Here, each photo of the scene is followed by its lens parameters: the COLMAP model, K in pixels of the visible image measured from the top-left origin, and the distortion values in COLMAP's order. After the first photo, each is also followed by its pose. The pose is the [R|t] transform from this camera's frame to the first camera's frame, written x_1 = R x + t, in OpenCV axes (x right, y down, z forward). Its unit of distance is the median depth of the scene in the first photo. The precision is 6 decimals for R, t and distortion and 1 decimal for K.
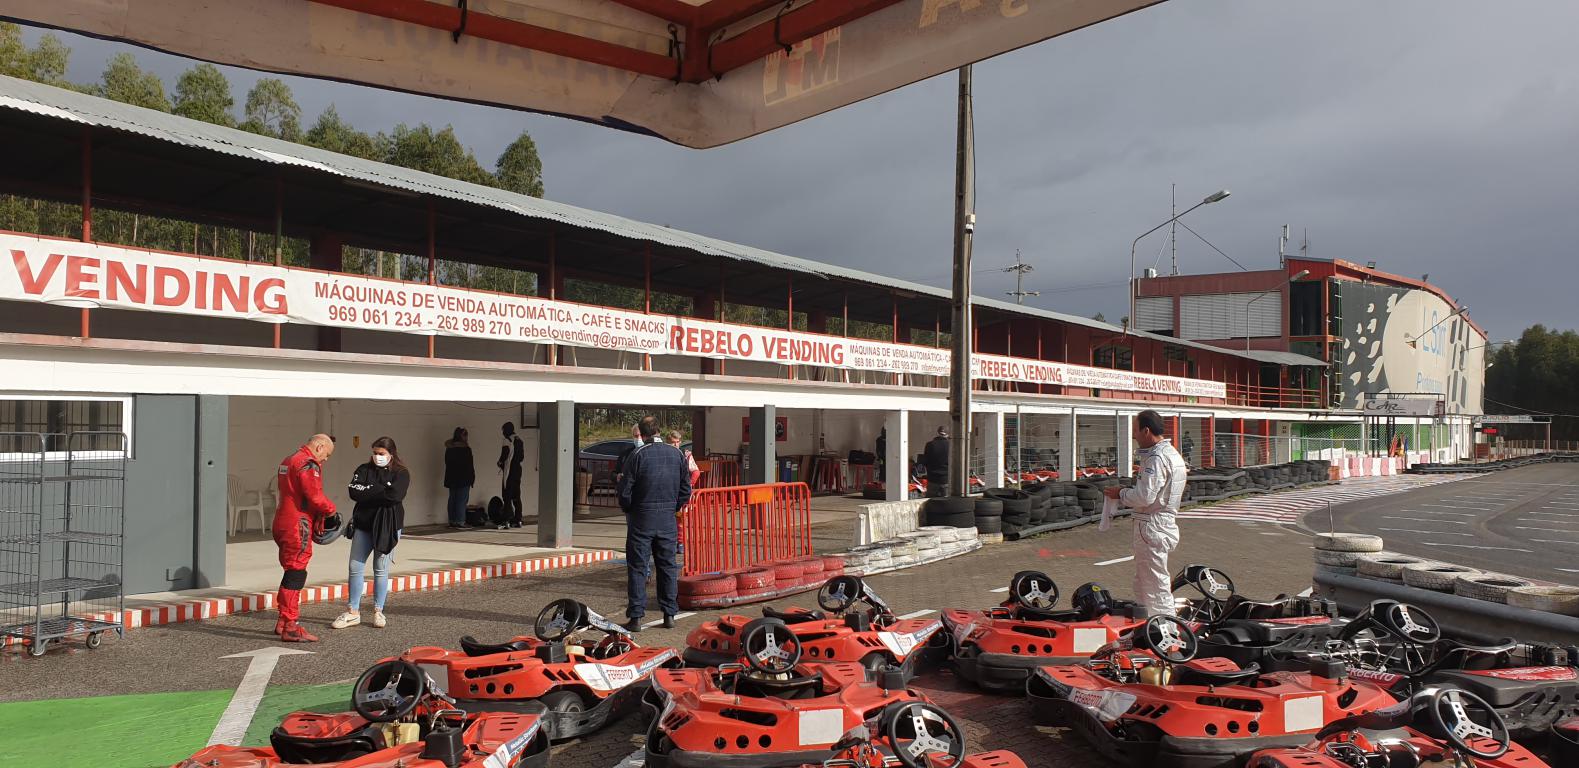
lens RADIAL K [[1229.6, 0, 775.7], [0, 1229.6, 391.9], [0, 0, 1]] dist [0.040854, -0.047659]
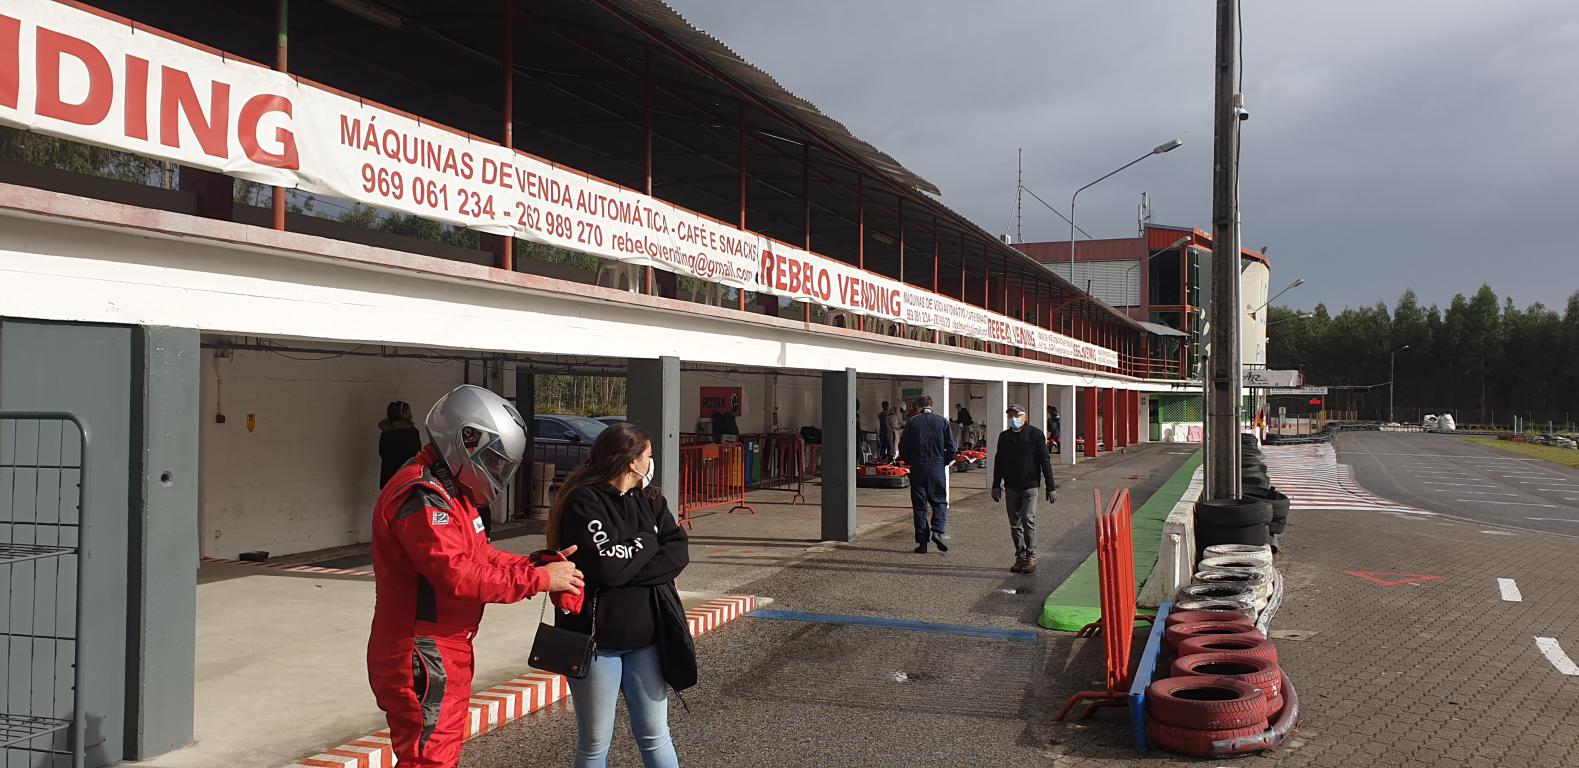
lens RADIAL K [[1229.6, 0, 798.2], [0, 1229.6, 368.2], [0, 0, 1]] dist [0.040854, -0.047659]
pose [[0.976320, 0.003324, 0.216307, -0.239580], [-0.003948, 0.999989, 0.002454, 0.011108], [-0.216296, -0.003250, 0.976322, 0.370000]]
